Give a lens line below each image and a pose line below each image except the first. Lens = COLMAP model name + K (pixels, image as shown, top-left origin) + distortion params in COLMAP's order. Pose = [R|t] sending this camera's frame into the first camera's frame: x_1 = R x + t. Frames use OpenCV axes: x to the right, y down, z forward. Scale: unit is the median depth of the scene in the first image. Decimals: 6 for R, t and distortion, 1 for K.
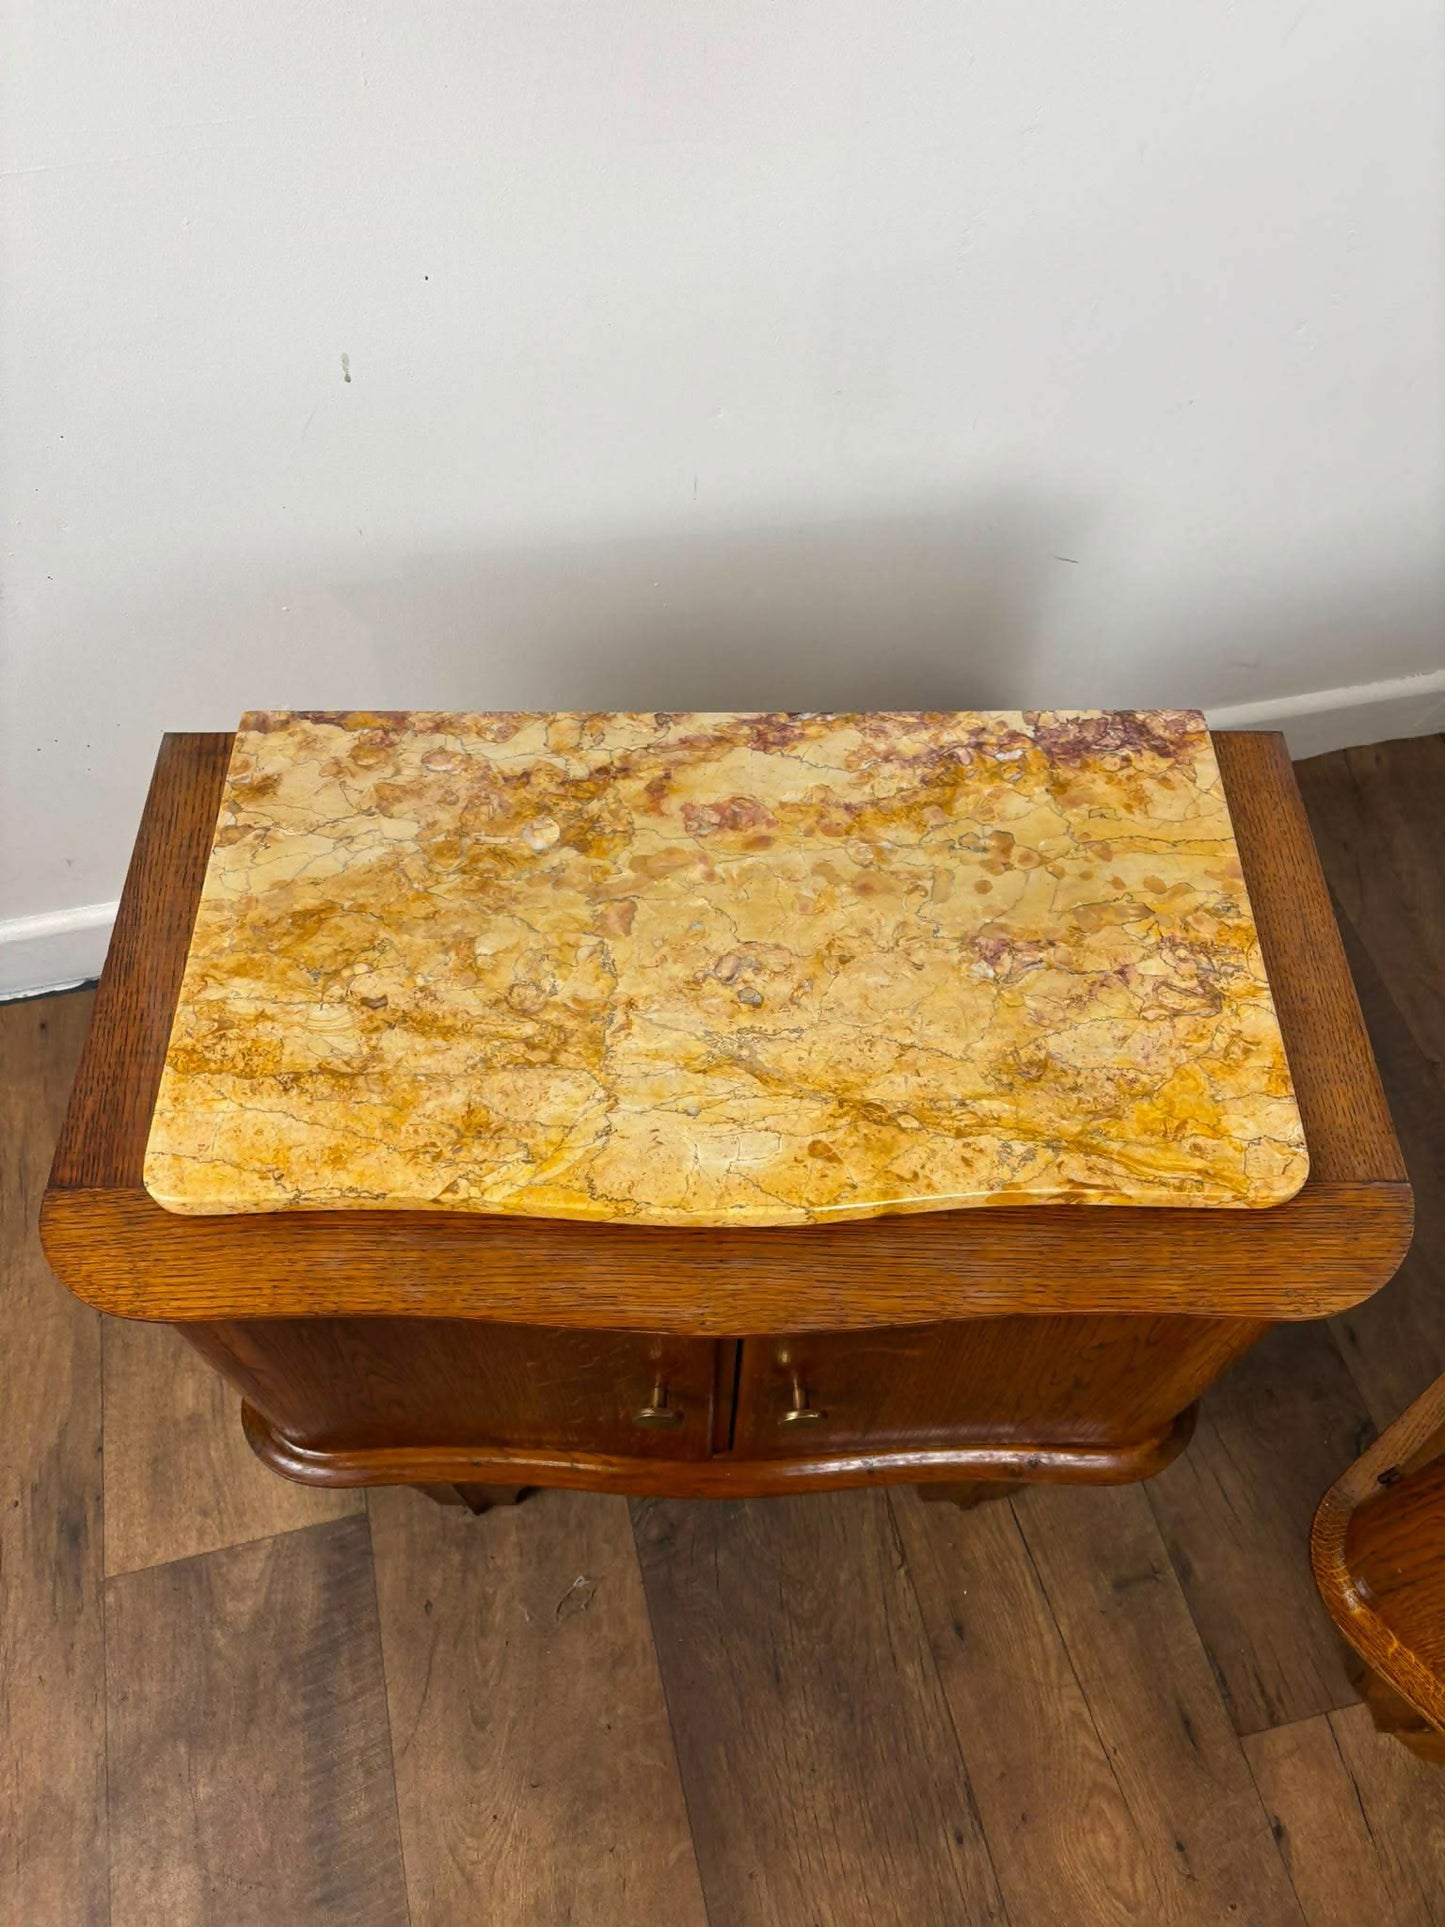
lens RADIAL K [[1455.9, 0, 727.9], [0, 1455.9, 961.8], [0, 0, 1]] dist [0.061699, -0.066553]
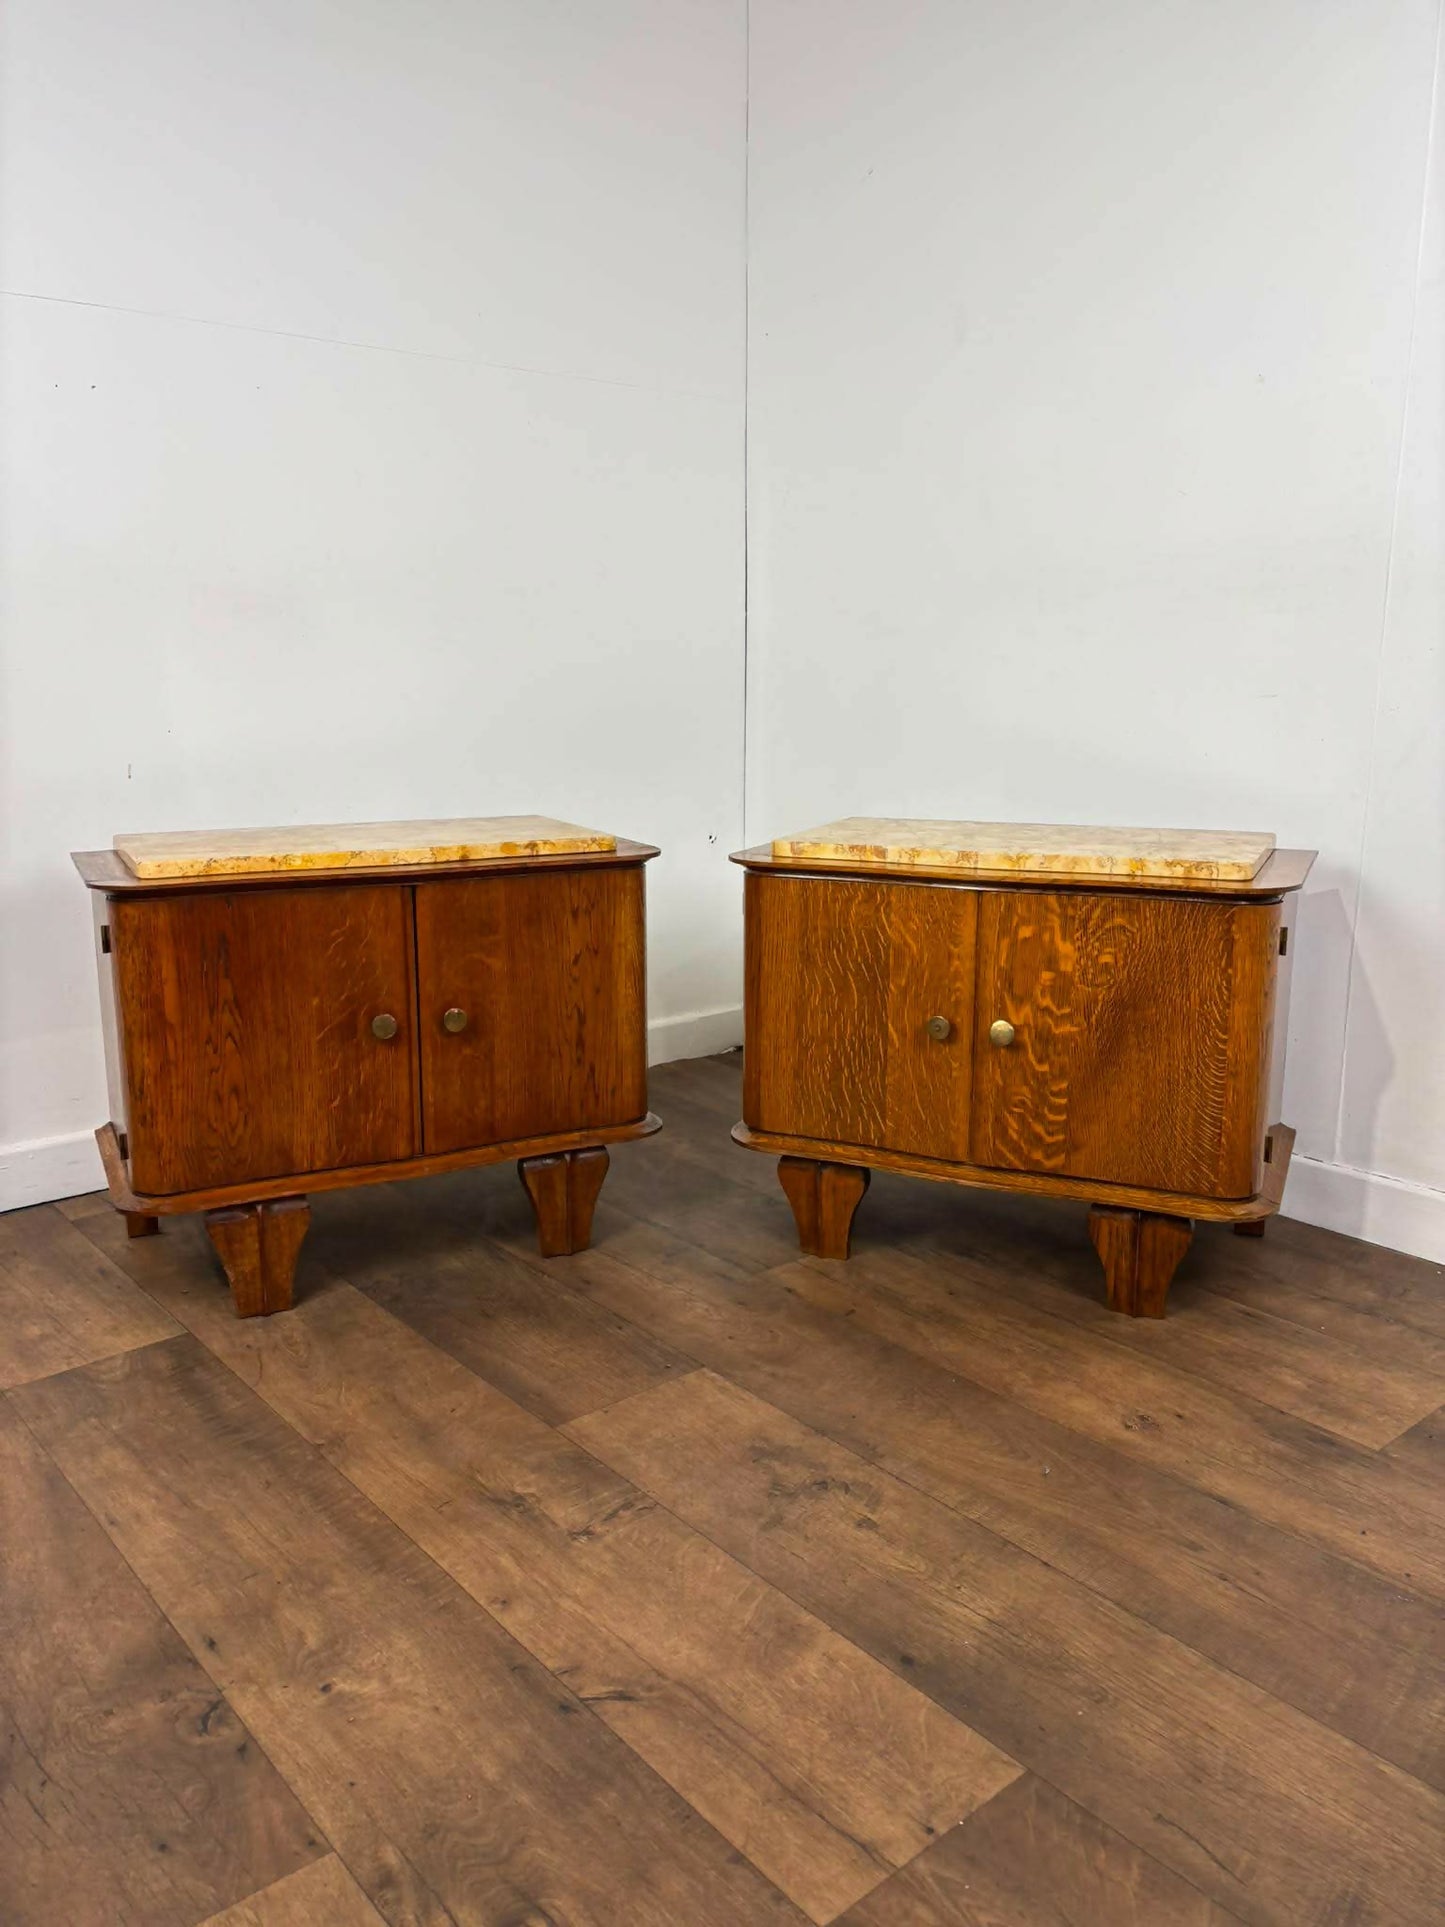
lens RADIAL K [[1417.9, 0, 717.7], [0, 1417.9, 948.2], [0, 0, 1]] dist [0.056003, -0.065727]
pose [[0.895183, -0.099726, 0.434398, -0.373638], [0.387222, 0.656630, -0.647222, 1.318407], [-0.220694, 0.747591, 0.626420, -0.319136]]
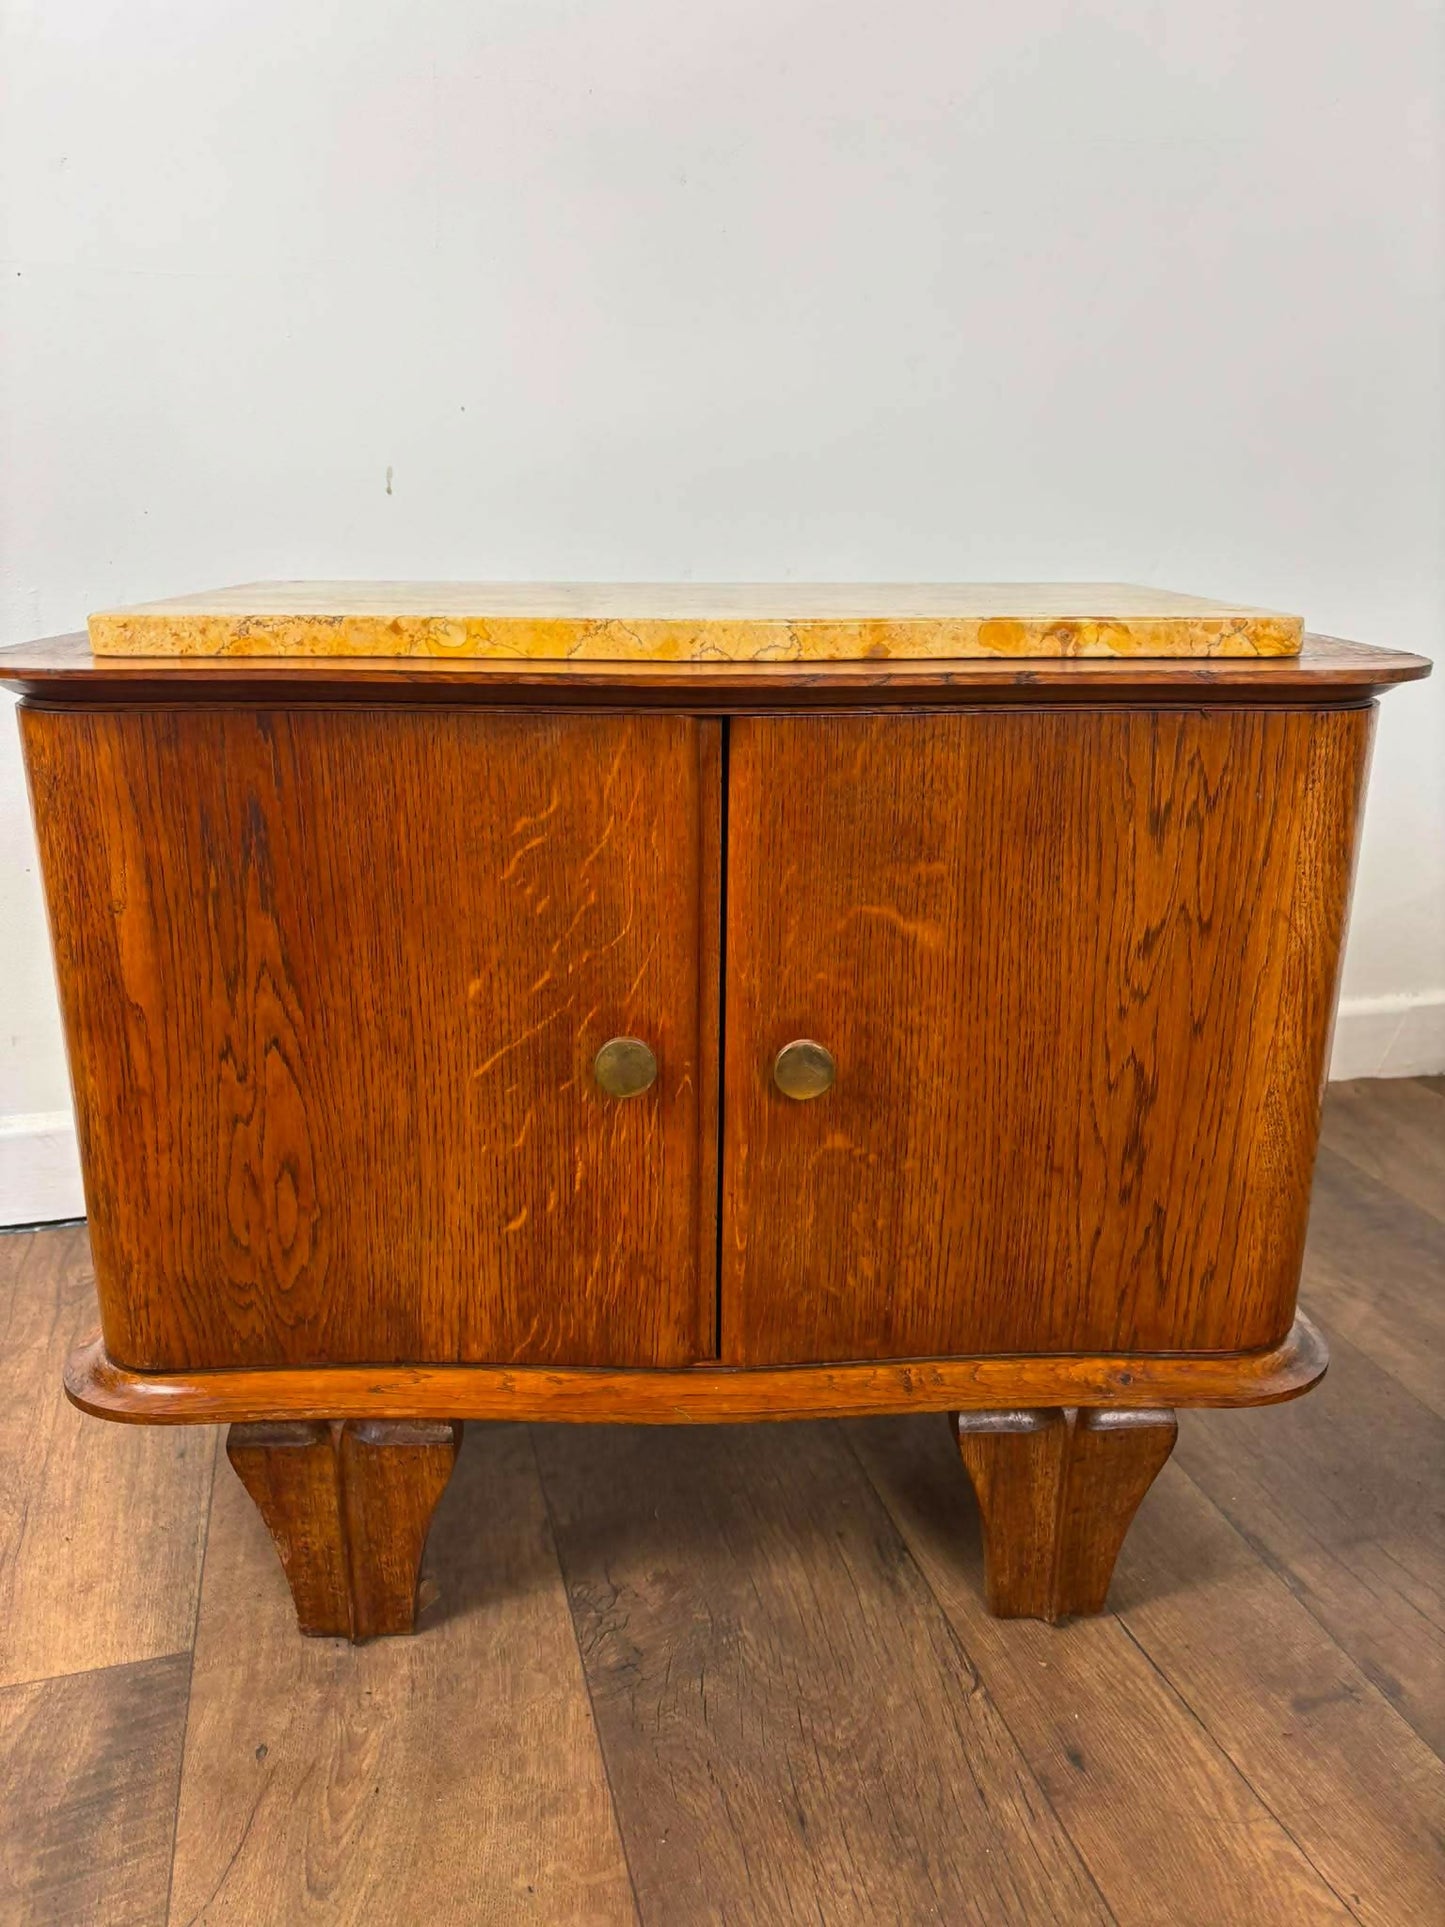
lens RADIAL K [[1455.9, 0, 735.7], [0, 1455.9, 962.3], [0, 0, 1]] dist [0.061699, -0.066553]
pose [[0.999473, -0.015494, 0.028529, -0.007028], [0.030397, 0.755236, -0.654747, 0.620658], [-0.011401, 0.655269, 0.755309, 0.278990]]
